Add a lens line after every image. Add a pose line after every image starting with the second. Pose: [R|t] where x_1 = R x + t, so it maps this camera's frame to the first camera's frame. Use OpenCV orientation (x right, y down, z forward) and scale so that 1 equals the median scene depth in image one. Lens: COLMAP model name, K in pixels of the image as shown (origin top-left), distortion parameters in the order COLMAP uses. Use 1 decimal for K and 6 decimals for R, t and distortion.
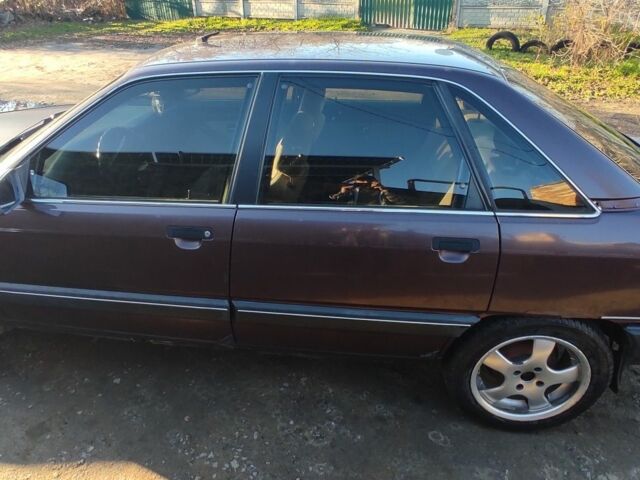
lens RADIAL K [[486.4, 0, 320.0], [0, 486.4, 240.0], [0, 0, 1]] dist [-0.109566, 0.117612]
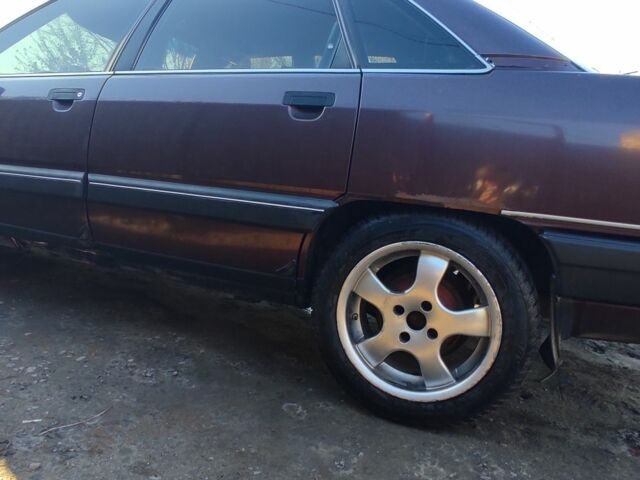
lens RADIAL K [[486.4, 0, 320.0], [0, 486.4, 240.0], [0, 0, 1]] dist [-0.109566, 0.117612]
pose [[0.963939, 0.115647, -0.239684, 0.458017], [-0.191358, 0.927108, -0.322261, 0.432898], [0.184944, 0.356505, 0.915805, 0.284245]]
